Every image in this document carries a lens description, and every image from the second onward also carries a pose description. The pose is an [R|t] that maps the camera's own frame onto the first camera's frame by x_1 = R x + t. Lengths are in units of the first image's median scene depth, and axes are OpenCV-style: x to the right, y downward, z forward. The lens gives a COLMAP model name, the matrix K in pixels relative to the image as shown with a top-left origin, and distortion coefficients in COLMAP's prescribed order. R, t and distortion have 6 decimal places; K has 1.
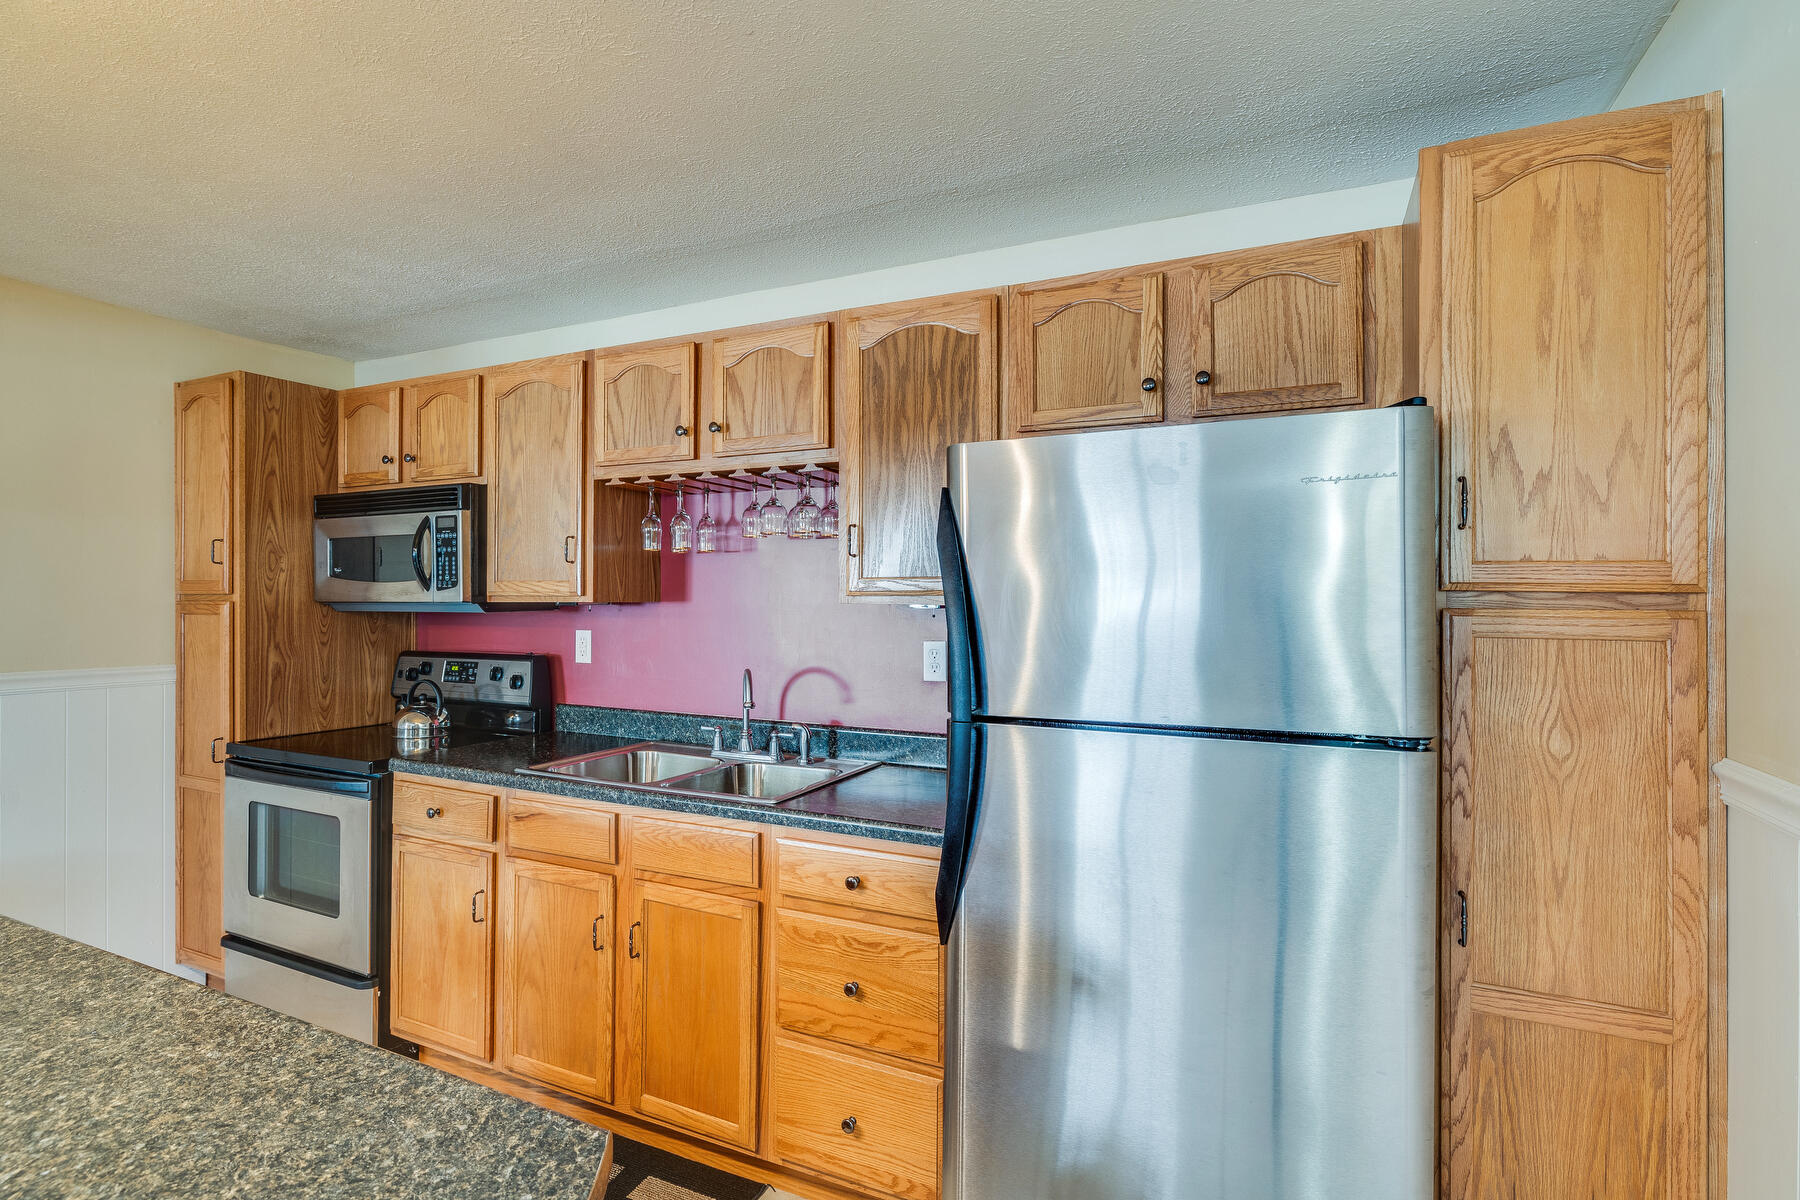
lens RADIAL K [[838.5, 0, 903.2], [0, 838.5, 593.2], [0, 0, 1]] dist [-0.002080, -0.000058]
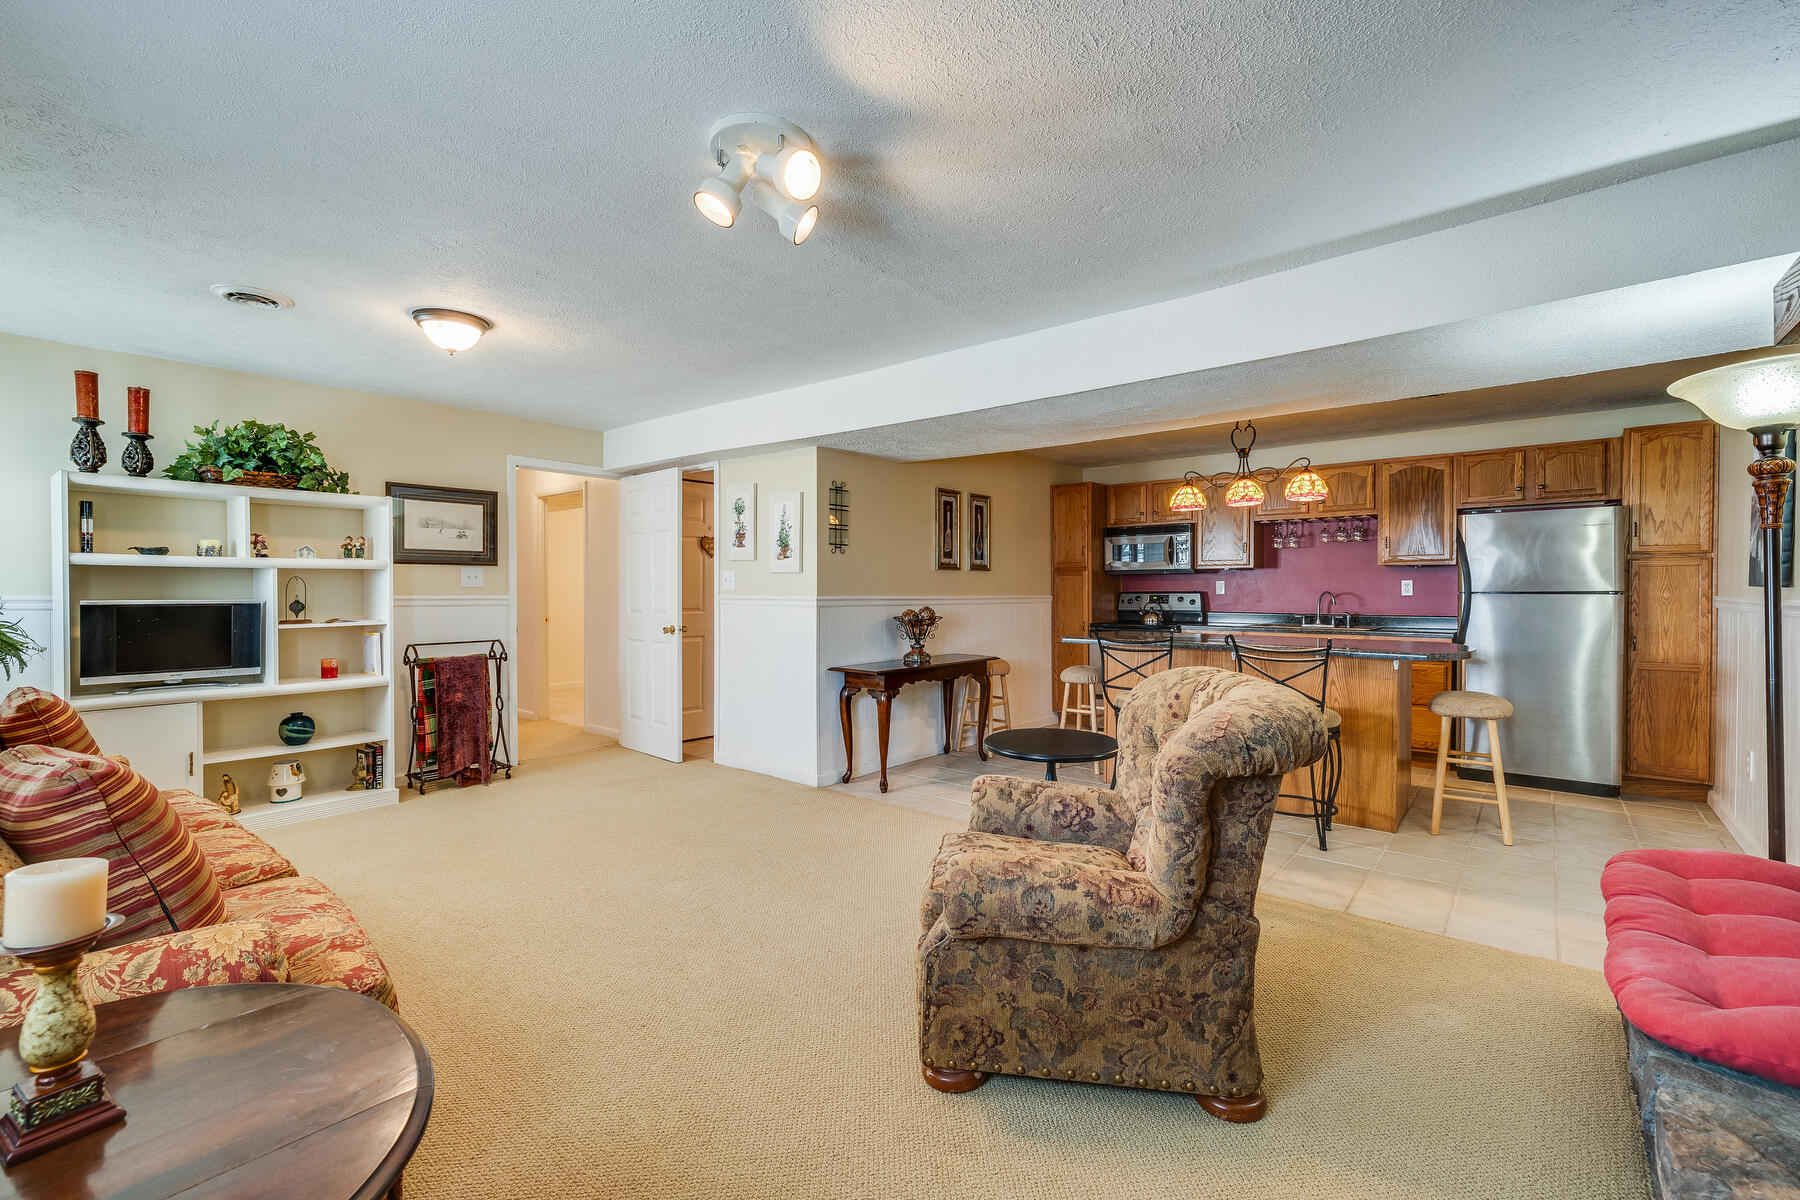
lens RADIAL K [[755.0, 0, 900.0], [0, 755.0, 600.0], [0, 0, 1]] dist [-0.000883, -0.000022]
pose [[0.965879, -0.001977, -0.258987, -0.868193], [0.007054, 0.999801, 0.018676, 0.063447], [0.258899, -0.019866, 0.965700, -1.656141]]
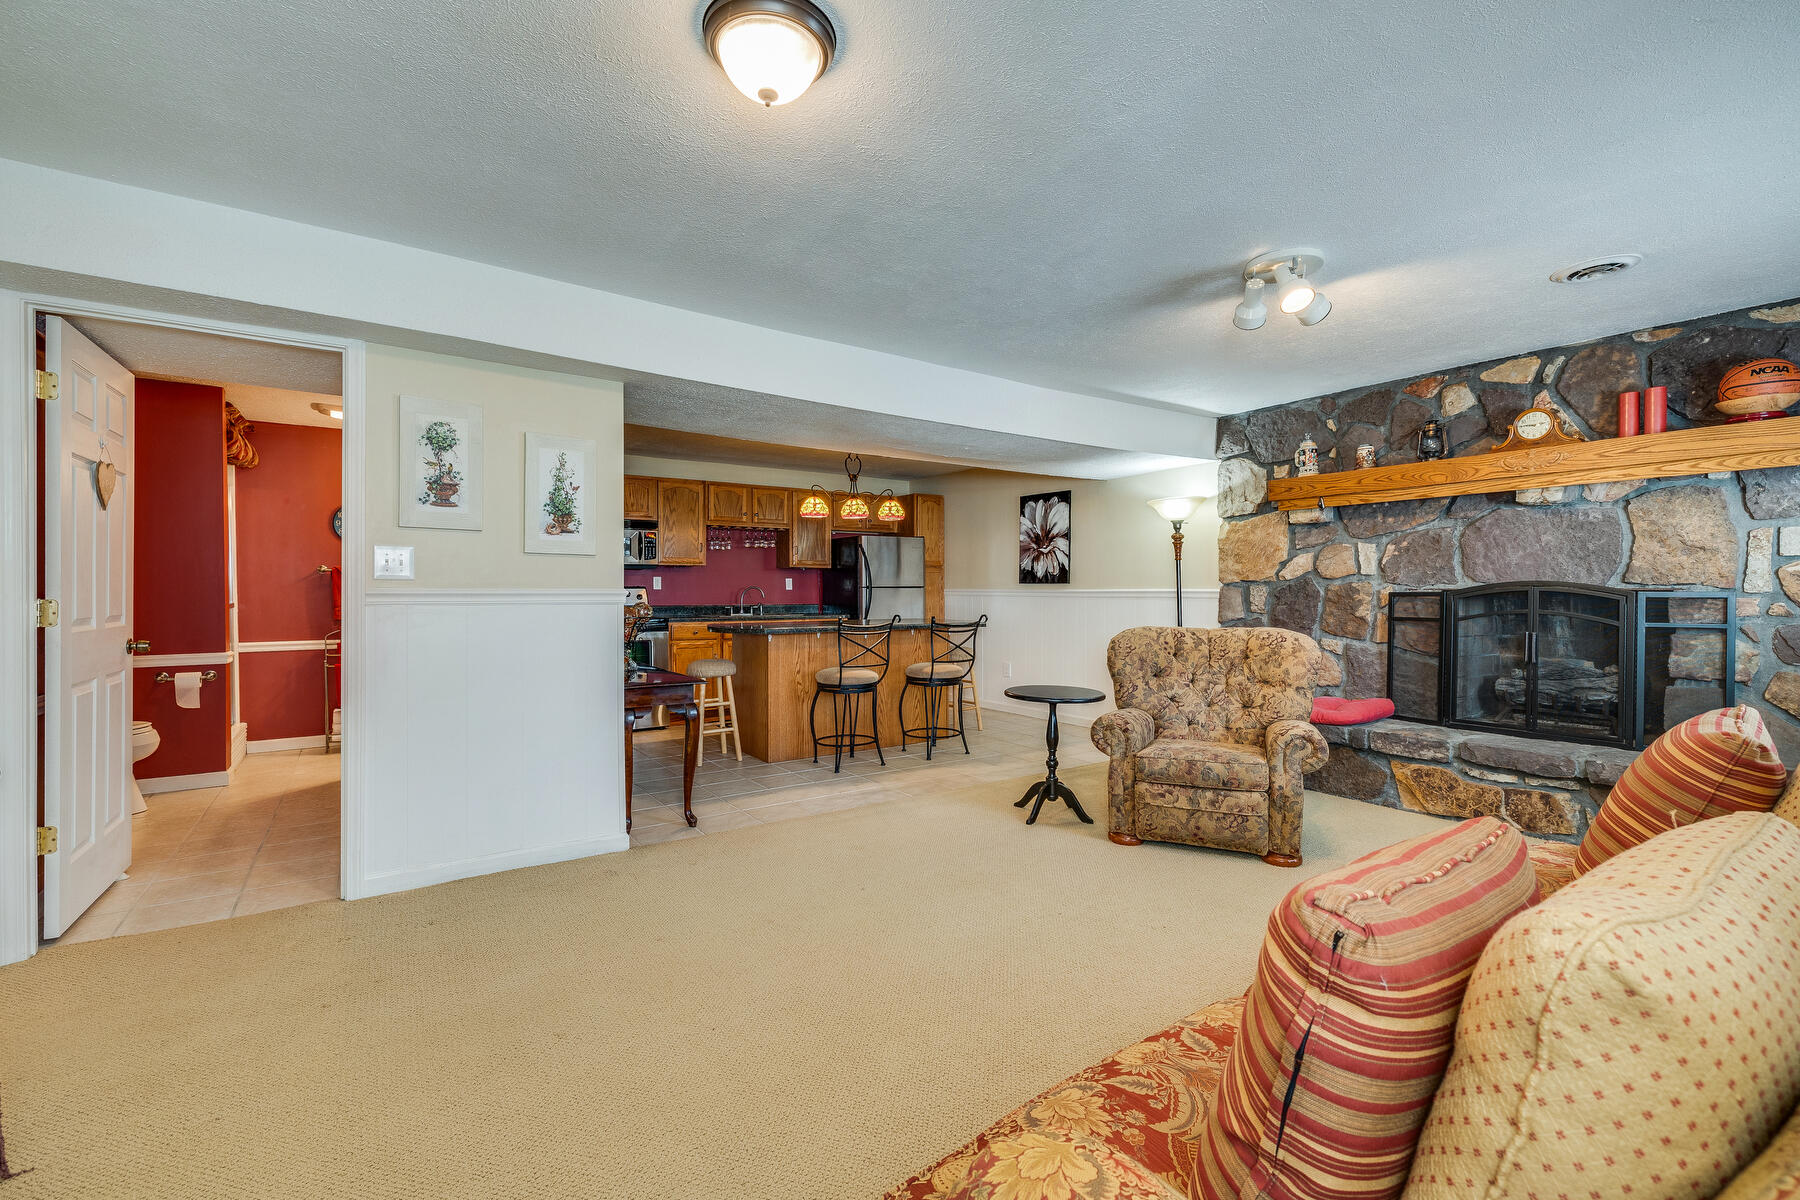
lens RADIAL K [[755.0, 0, 900.0], [0, 755.0, 600.0], [0, 0, 1]] dist [-0.000883, -0.000022]
pose [[0.525194, -0.017278, 0.850807, -2.413543], [-0.003152, 0.999747, 0.022249, 0.075388], [-0.850977, -0.014367, 0.525007, -1.060325]]
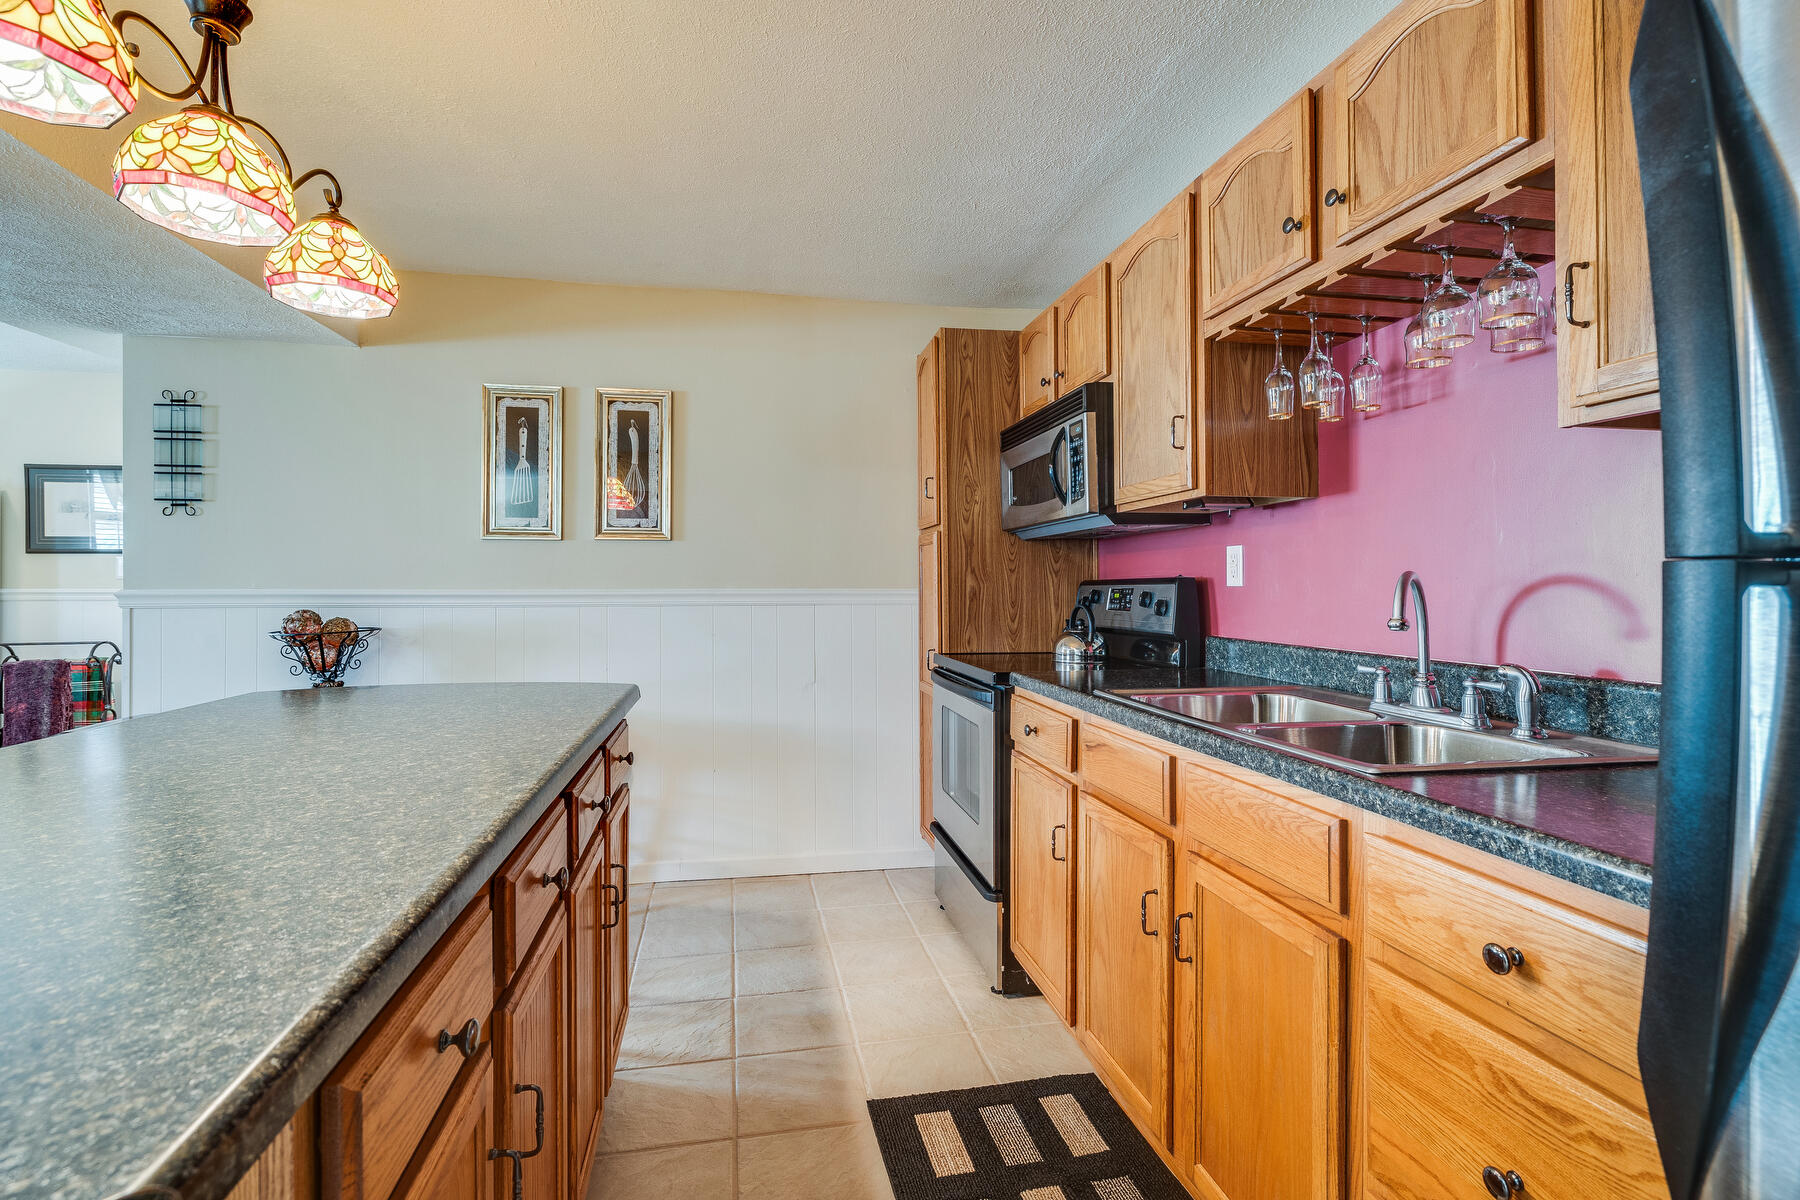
lens RADIAL K [[826.8, 0, 896.9], [0, 826.8, 576.8], [0, 0, 1]] dist [-0.000760, 0.000127]
pose [[0.589573, -0.015522, -0.807566, 0.085605], [0.013561, 0.999865, -0.009319, 0.094229], [0.807601, -0.005457, 0.589704, 0.327316]]
